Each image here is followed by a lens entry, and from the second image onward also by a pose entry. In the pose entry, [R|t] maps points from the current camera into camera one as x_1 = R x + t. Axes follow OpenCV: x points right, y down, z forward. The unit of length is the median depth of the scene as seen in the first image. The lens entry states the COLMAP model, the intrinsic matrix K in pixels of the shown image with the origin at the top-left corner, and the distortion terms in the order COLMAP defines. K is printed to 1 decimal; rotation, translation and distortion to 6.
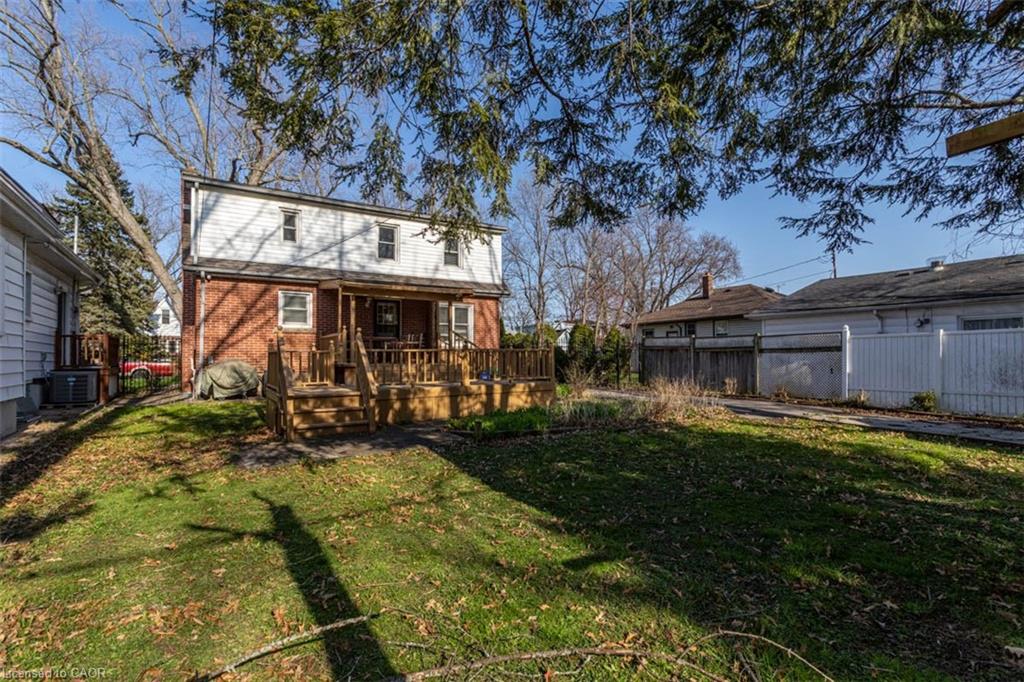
lens RADIAL K [[492.0, 0, 529.6], [0, 492.0, 358.9], [0, 0, 1]] dist [-0.001111, 0.001606]
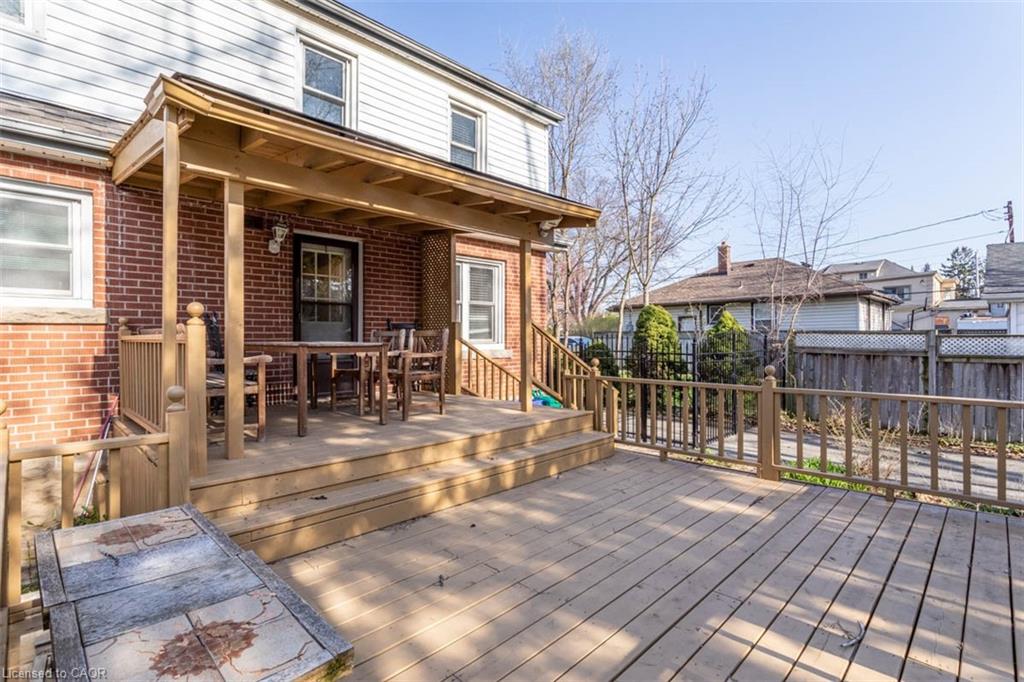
lens RADIAL K [[492.0, 0, 516.7], [0, 492.0, 346.6], [0, 0, 1]] dist [-0.001111, 0.001606]
pose [[0.983616, -0.001008, 0.180273, -0.243936], [-0.001939, 0.999867, 0.016170, -0.046363], [-0.180265, -0.016254, 0.983484, 0.675421]]
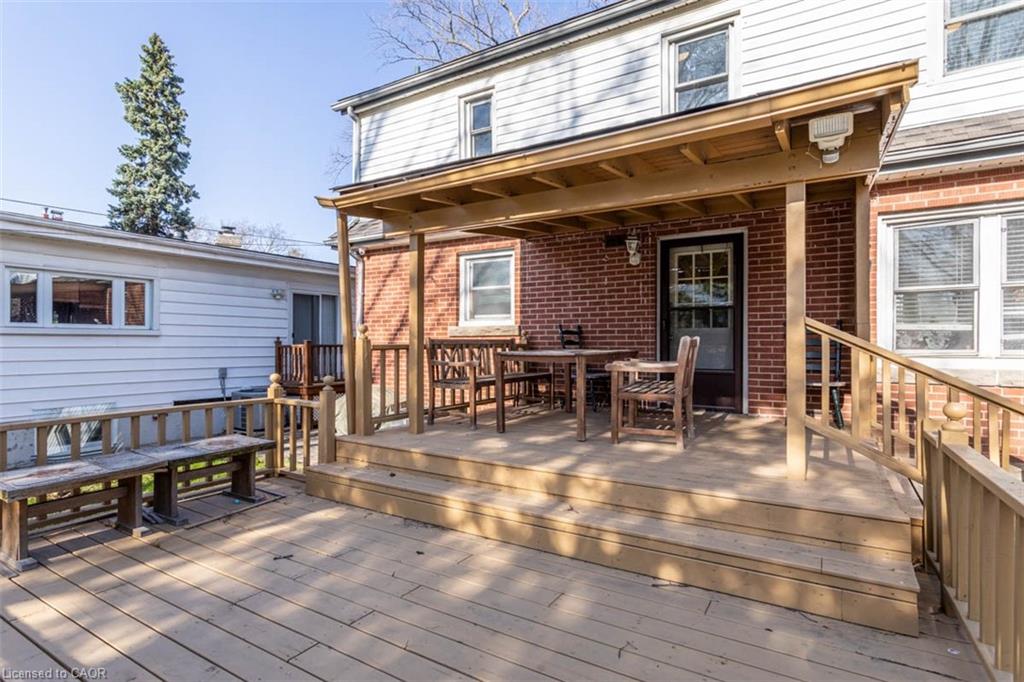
lens RADIAL K [[458.9, 0, 467.7], [0, 458.9, 342.2], [0, 0, 1]] dist [0.010024, -0.000320]
pose [[0.422606, 0.003498, -0.906307, -0.063364], [-0.005334, 0.999985, 0.001372, -0.049460], [0.906298, 0.004254, 0.422619, 0.815810]]
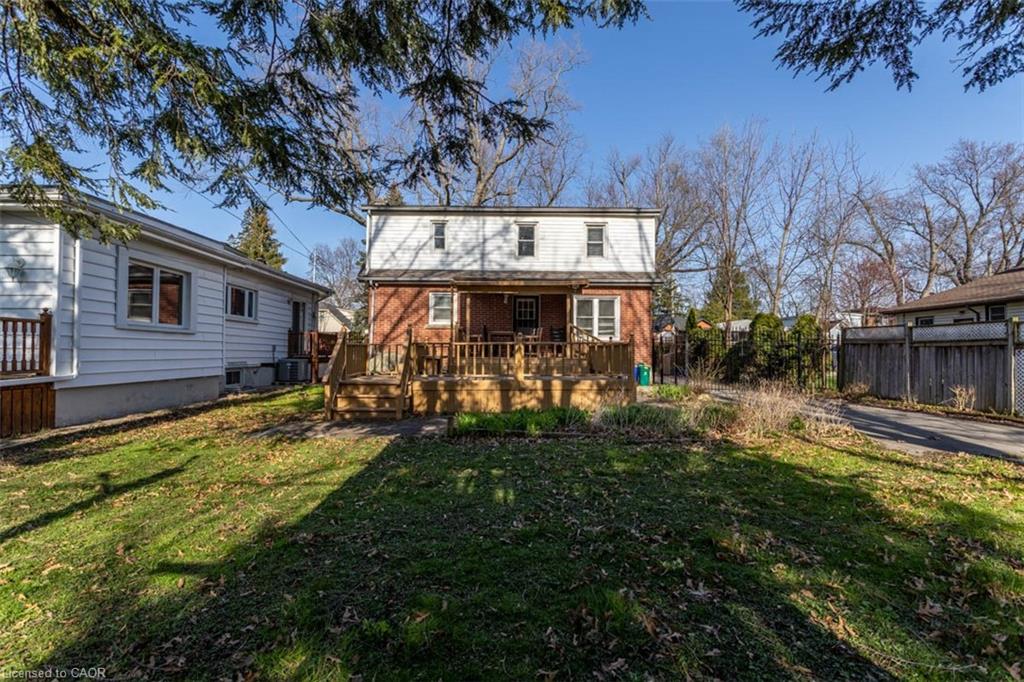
lens RADIAL K [[492.0, 0, 513.4], [0, 492.0, 344.0], [0, 0, 1]] dist [-0.001111, 0.001606]
pose [[0.844258, -0.000130, -0.535937, 0.280157], [-0.011566, 0.999763, -0.018462, 0.001393], [0.535813, 0.021785, 0.844056, 0.135423]]
